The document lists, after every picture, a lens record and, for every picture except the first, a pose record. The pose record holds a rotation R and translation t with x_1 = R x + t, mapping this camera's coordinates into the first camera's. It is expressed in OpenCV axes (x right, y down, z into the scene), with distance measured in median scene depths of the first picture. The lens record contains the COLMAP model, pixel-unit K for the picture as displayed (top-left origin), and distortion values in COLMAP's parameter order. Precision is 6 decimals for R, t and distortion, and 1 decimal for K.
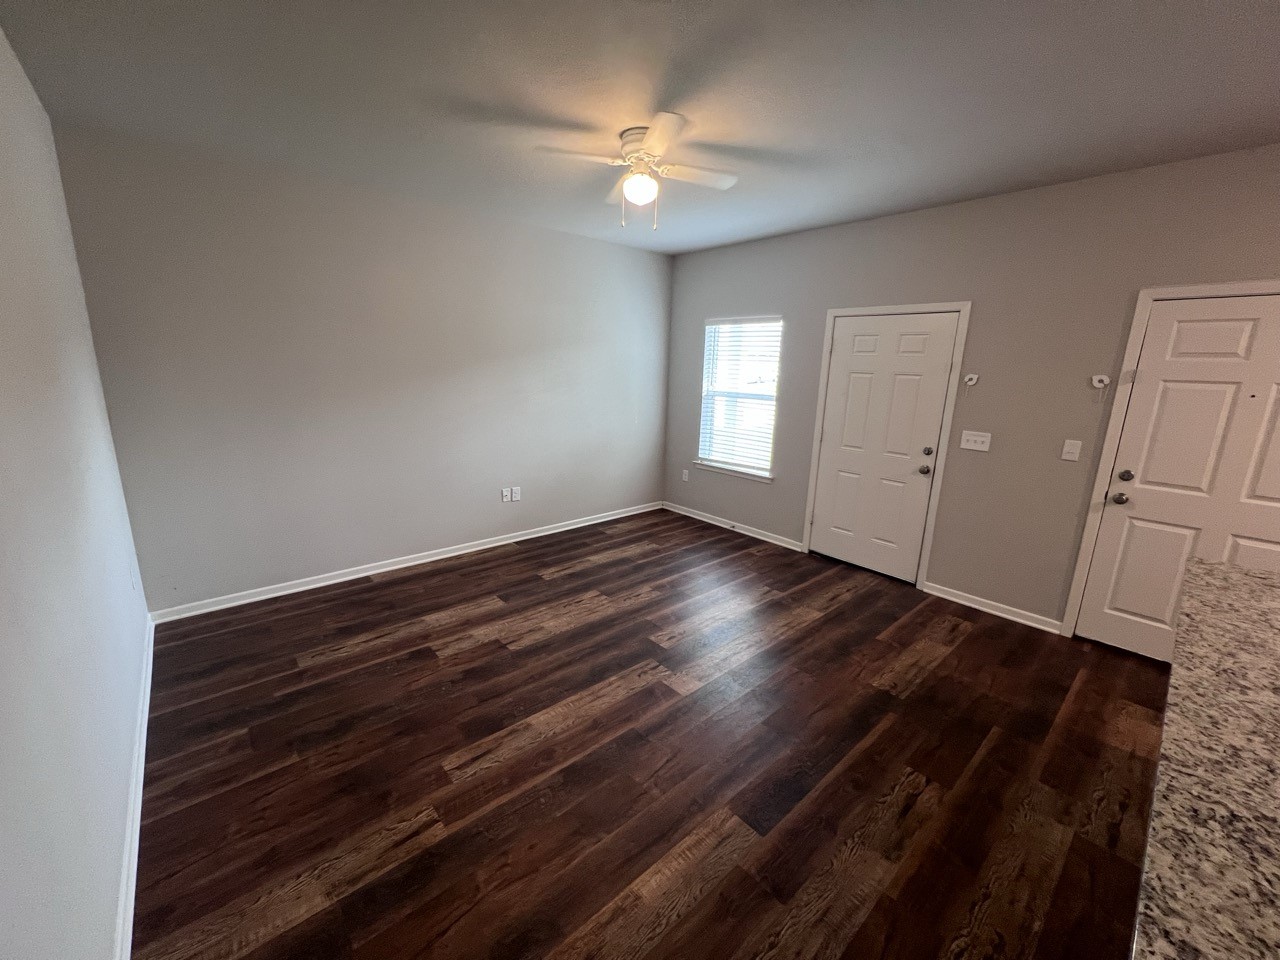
lens RADIAL K [[510.4, 0, 639.3], [0, 510.4, 485.2], [0, 0, 1]] dist [-0.000160, -0.000132]
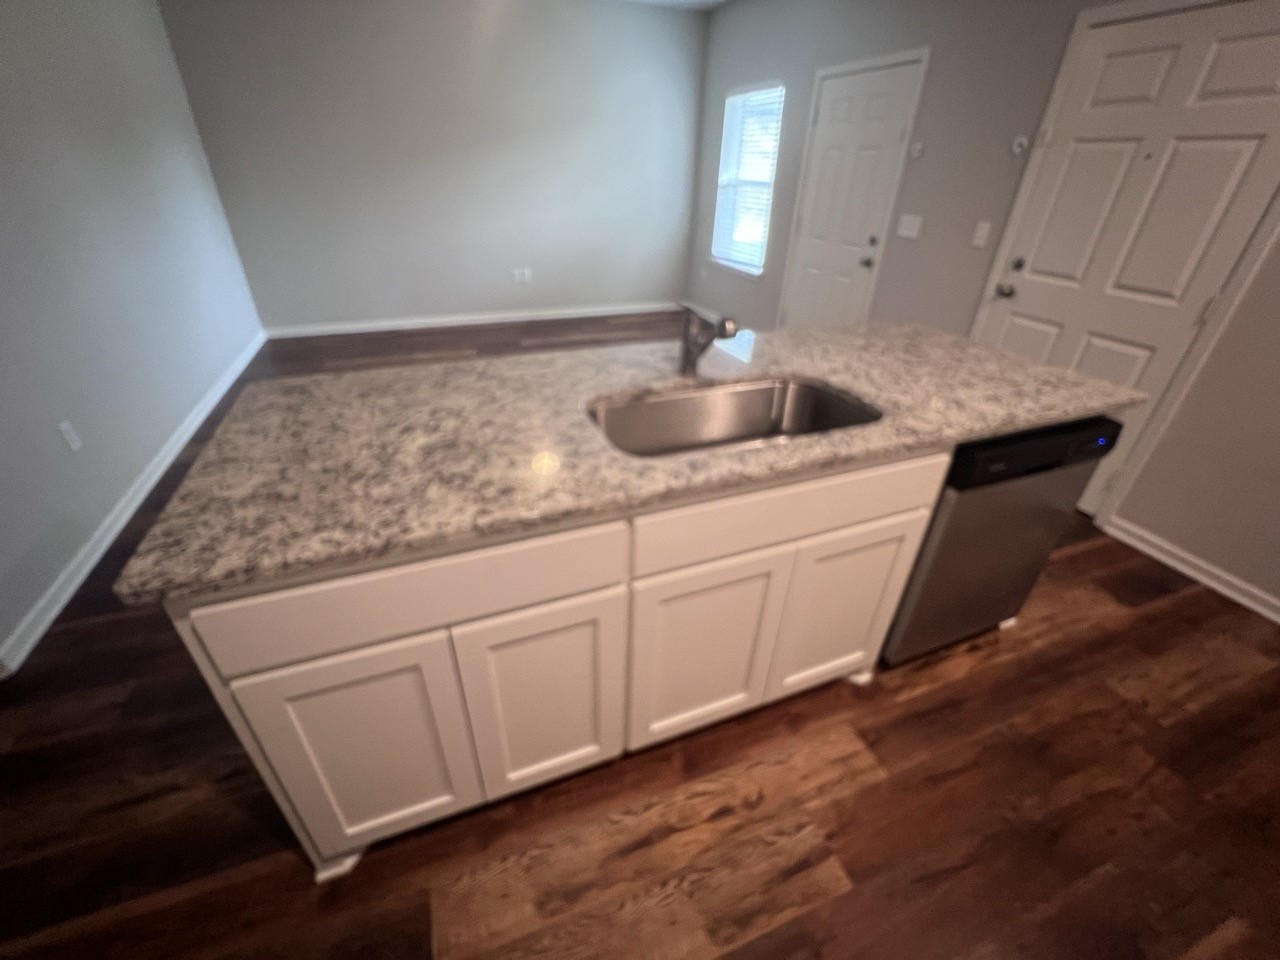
lens RADIAL K [[526.9, 0, 640.0], [0, 526.9, 480.0], [0, 0, 1]] dist [-0.001769, -0.000349]
pose [[0.938773, 0.174456, -0.297104, 0.573715], [-0.080930, 0.949857, 0.302029, 0.100693], [0.334897, -0.259492, 0.905819, -0.141762]]
